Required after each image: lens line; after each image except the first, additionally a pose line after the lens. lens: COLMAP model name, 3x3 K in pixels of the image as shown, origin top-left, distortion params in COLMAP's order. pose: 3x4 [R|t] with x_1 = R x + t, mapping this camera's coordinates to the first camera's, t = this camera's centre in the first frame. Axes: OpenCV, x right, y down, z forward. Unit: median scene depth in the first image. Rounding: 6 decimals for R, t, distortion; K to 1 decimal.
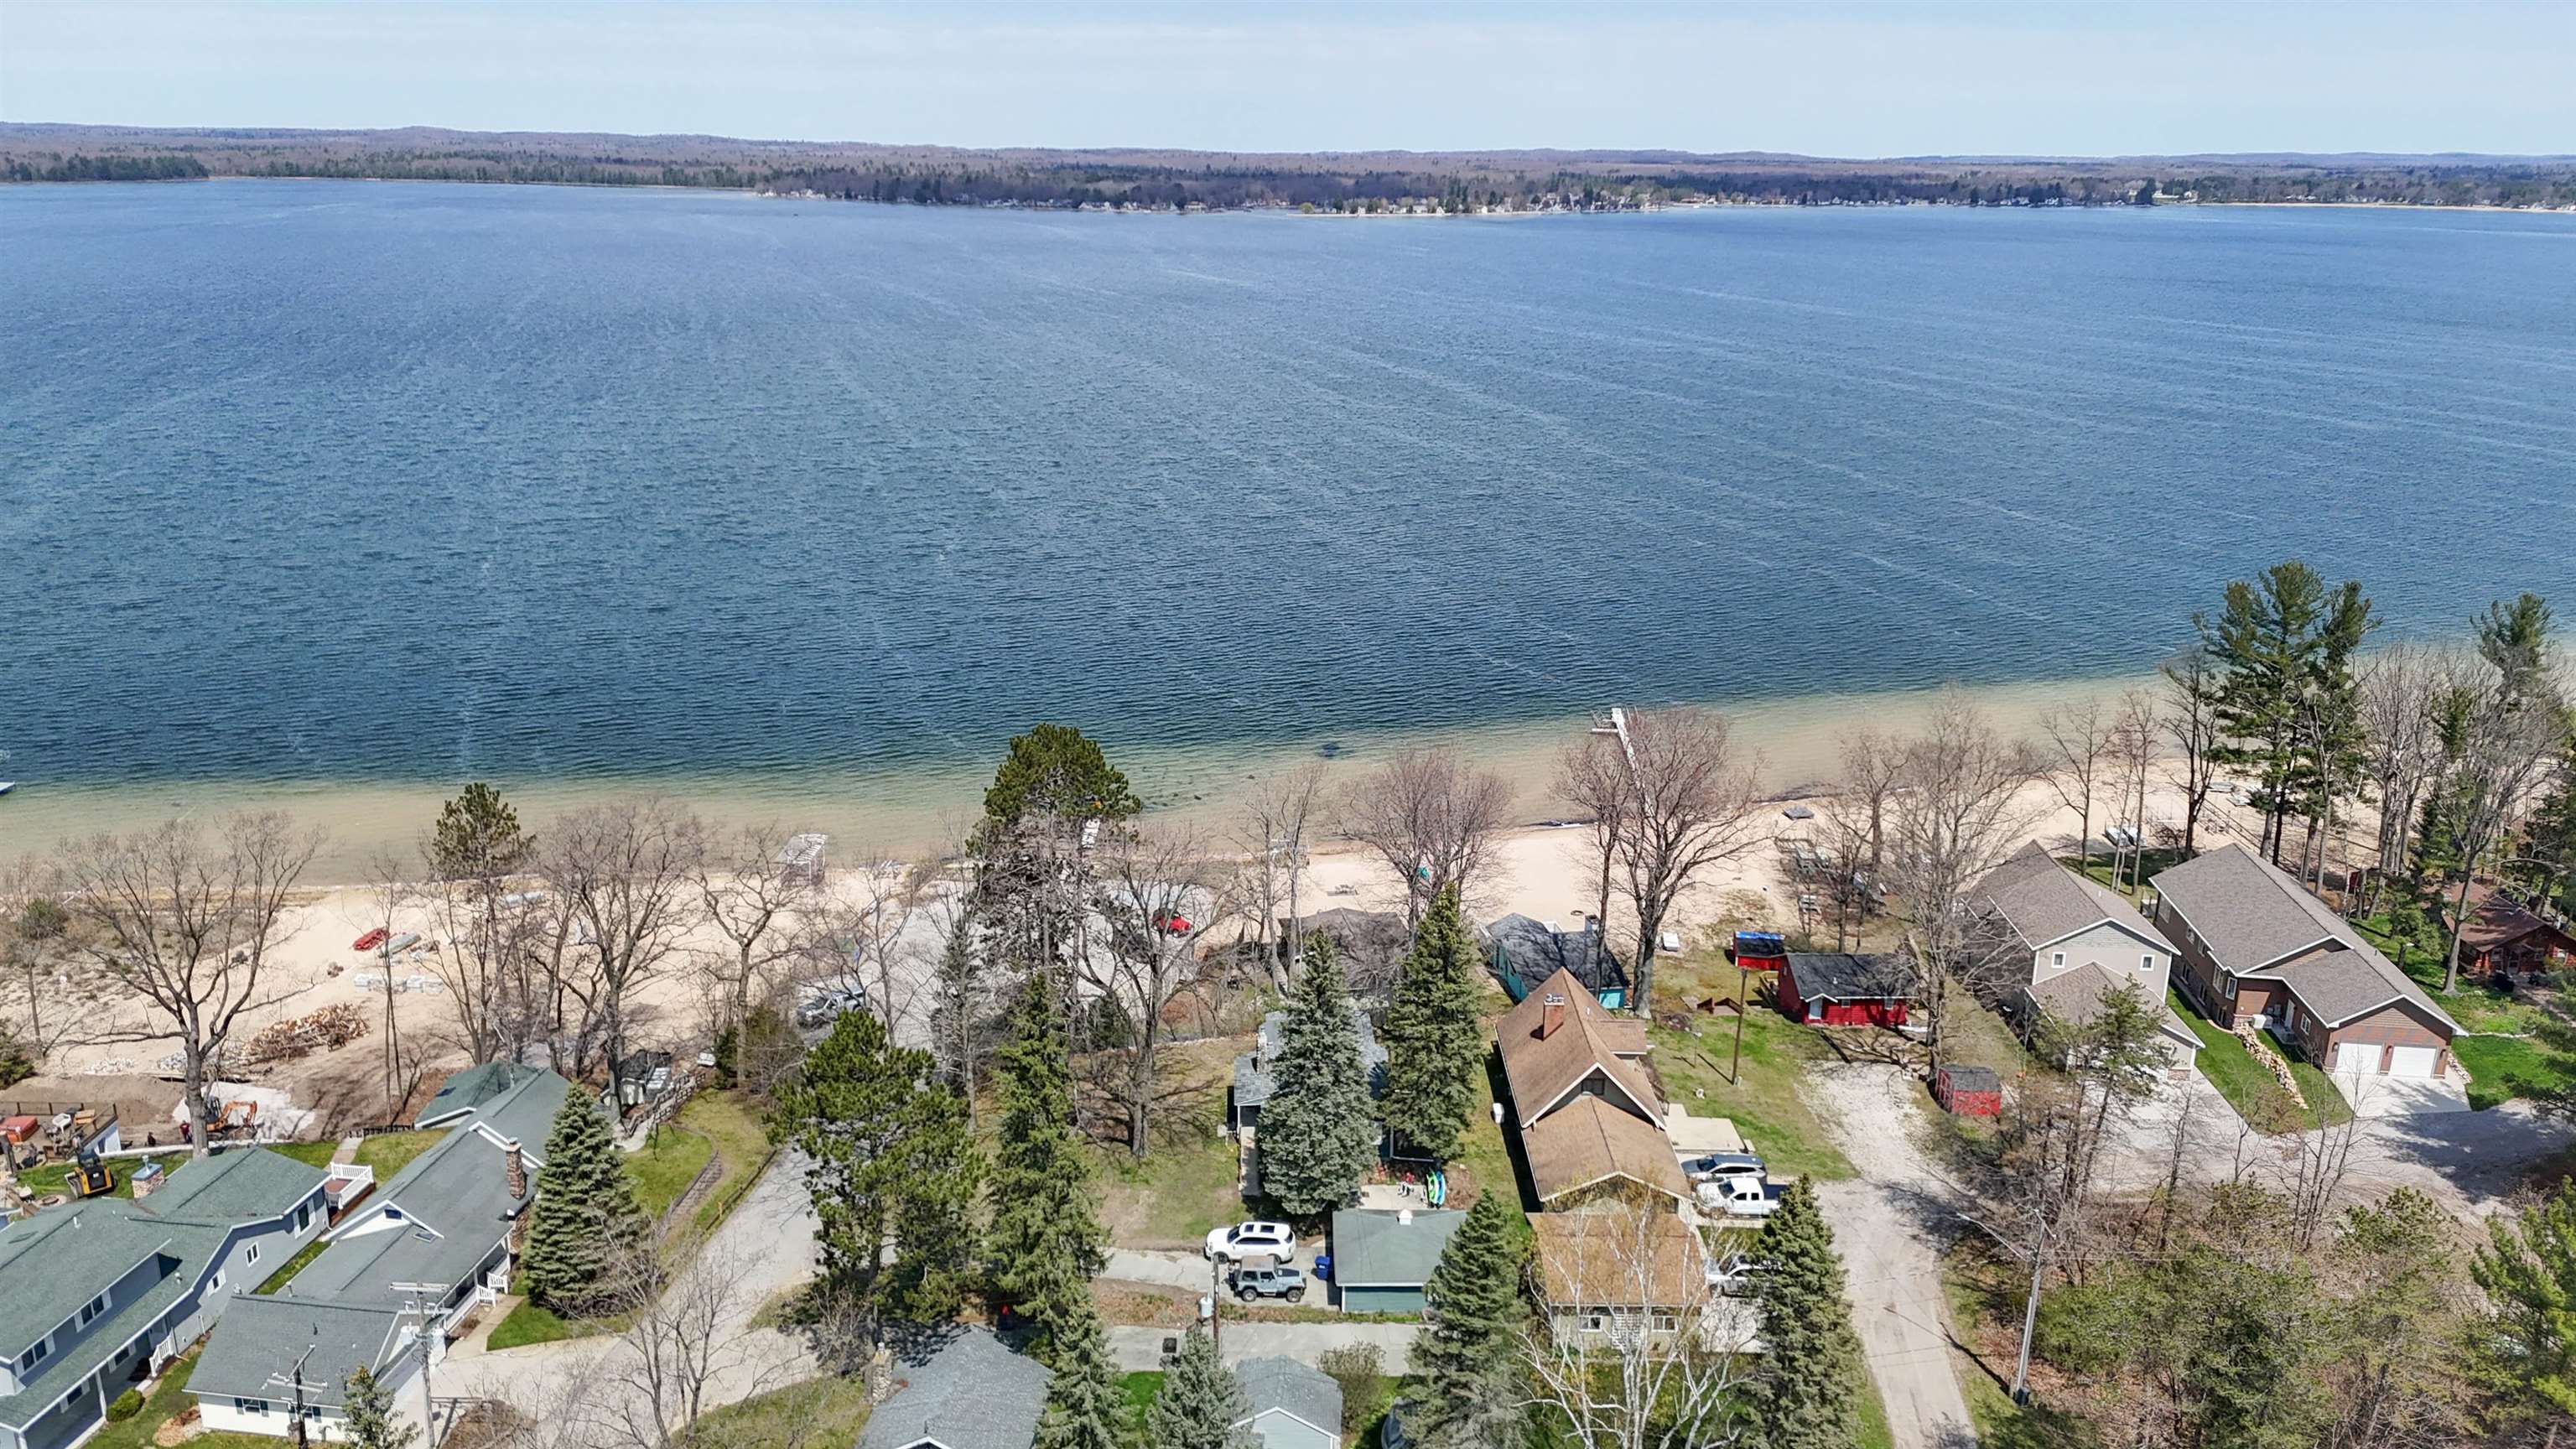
lens RADIAL K [[1853.6, 0, 1288.0], [0, 1853.6, 724.5], [0, 0, 1]] dist [0.122482, -0.134527]
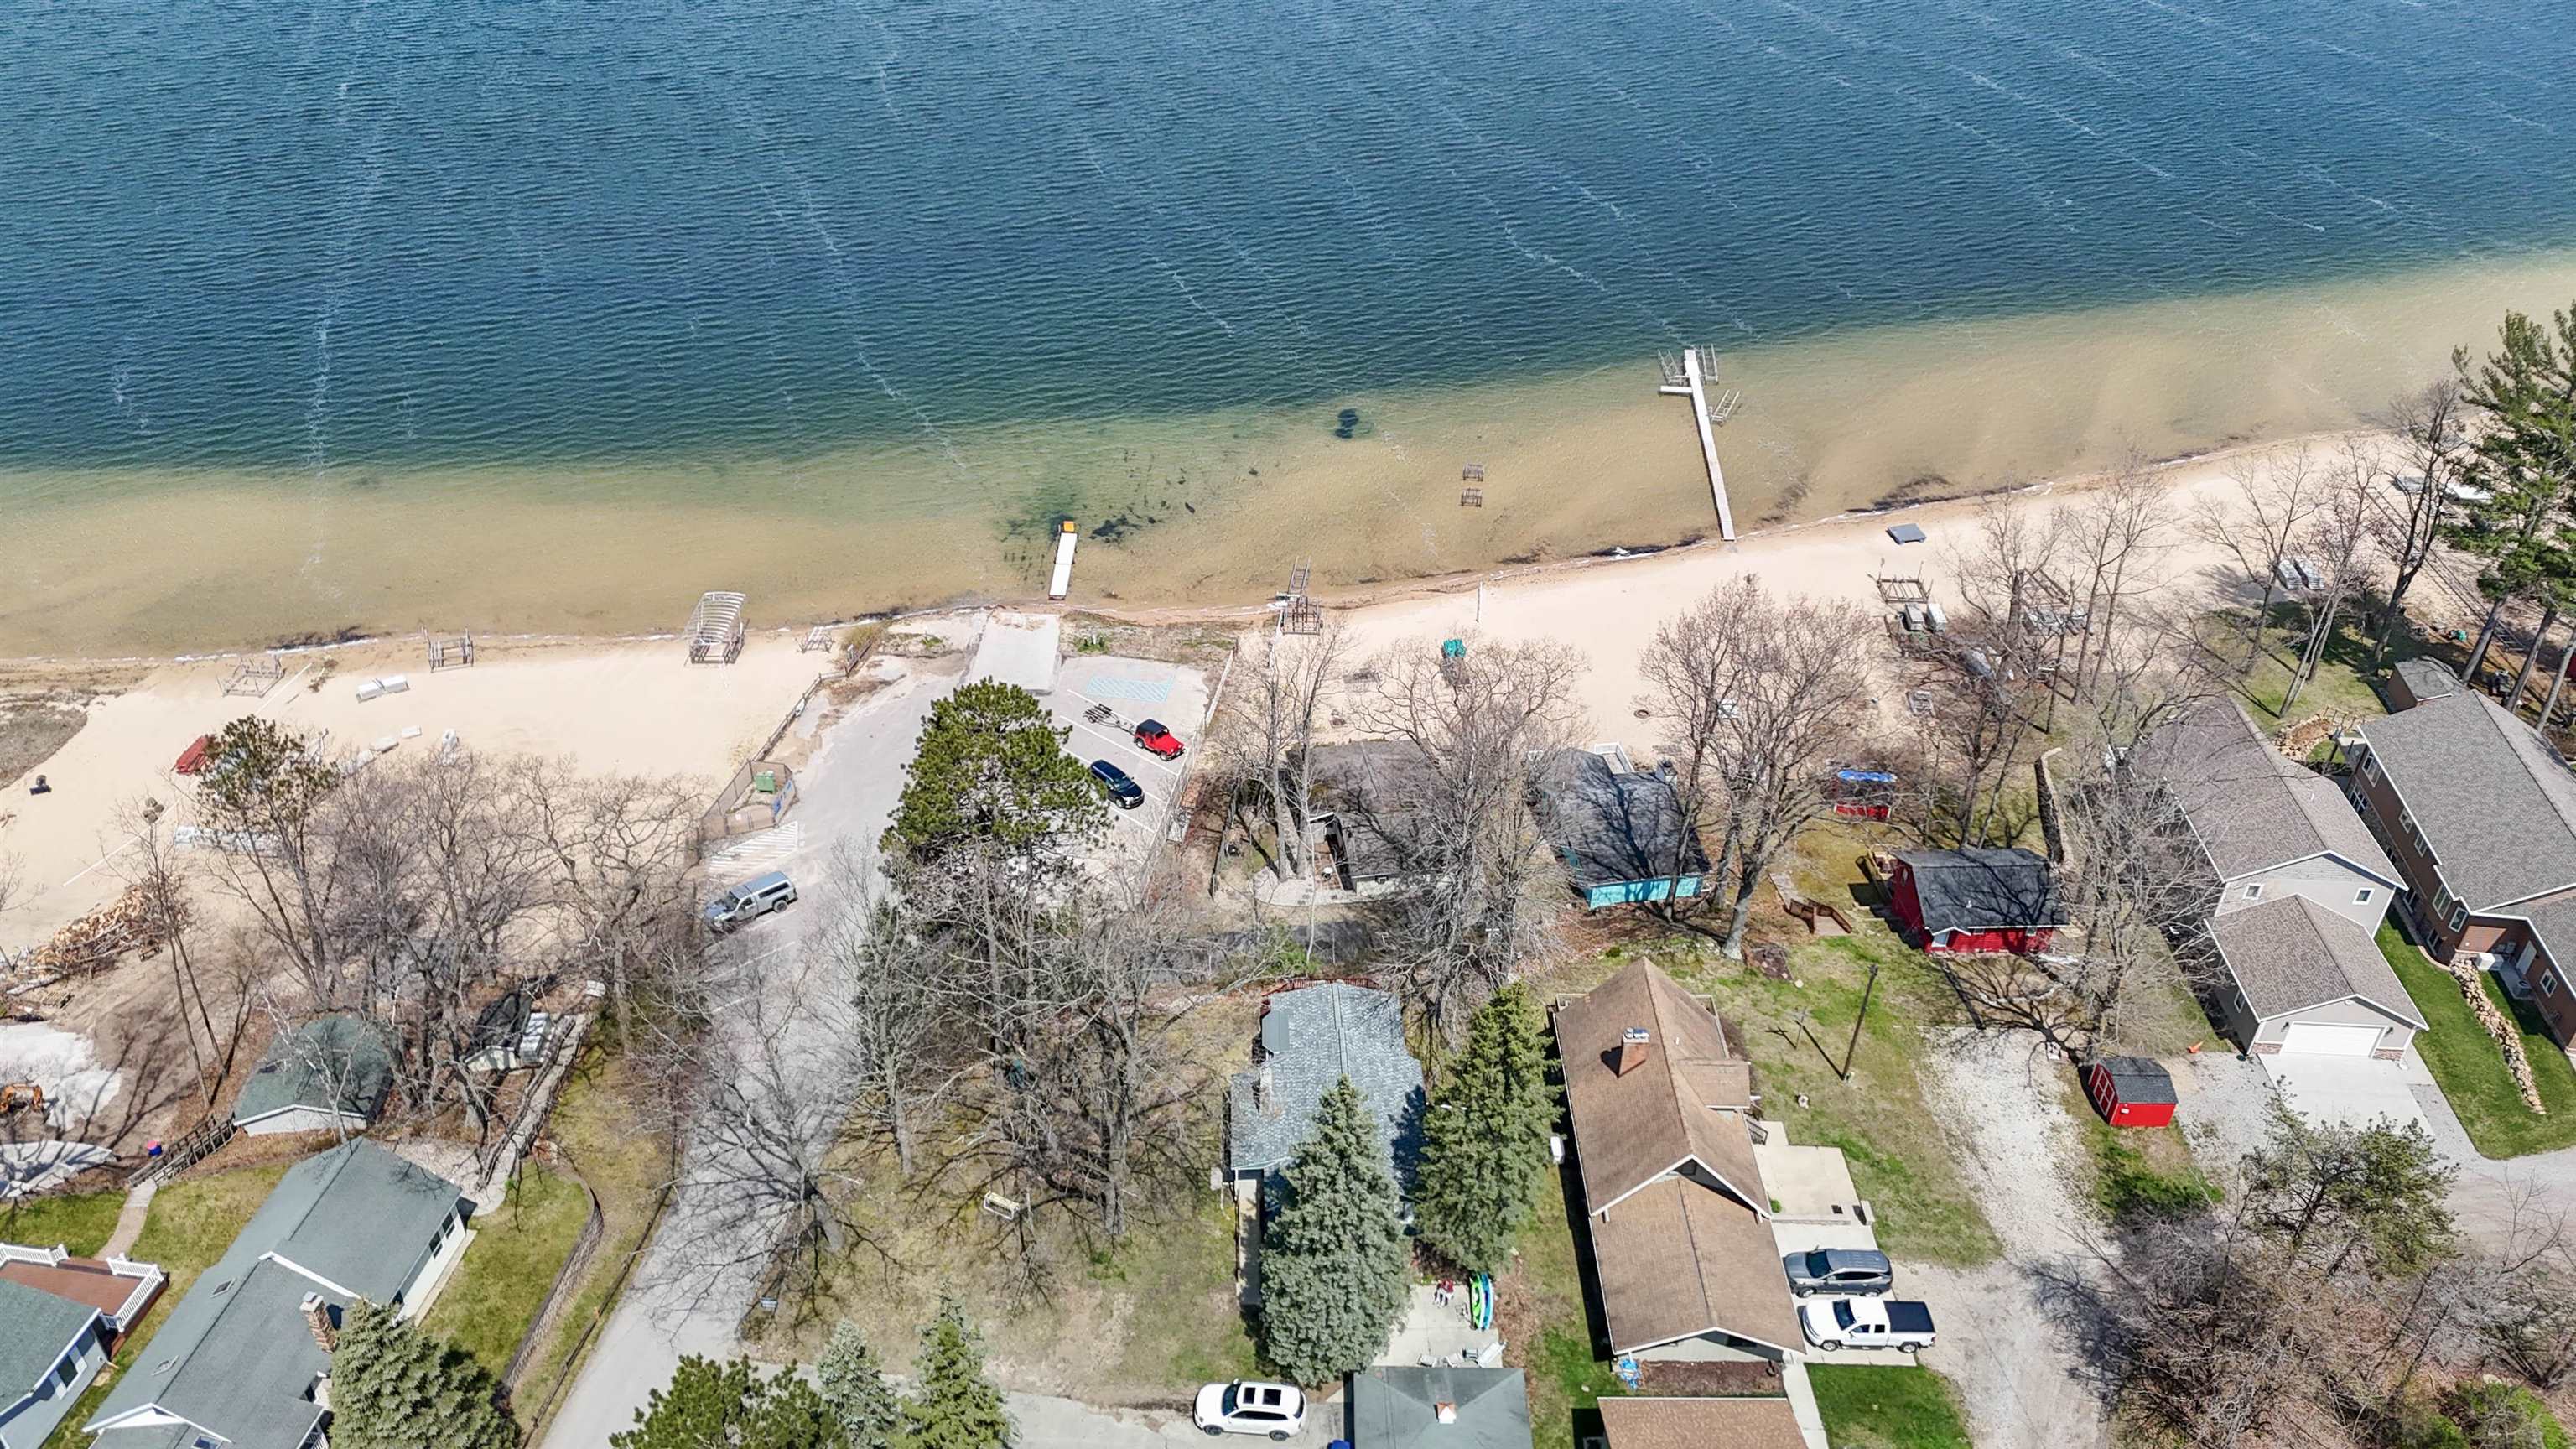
lens RADIAL K [[1938.8, 0, 1279.3], [0, 1938.8, 821.1], [0, 0, 1]] dist [0.118394, -0.135017]
pose [[0.999942, 0.009923, -0.004284, -0.005241], [-0.008133, 0.951862, 0.306420, -0.173578], [0.007118, -0.306367, 0.951887, 0.217932]]
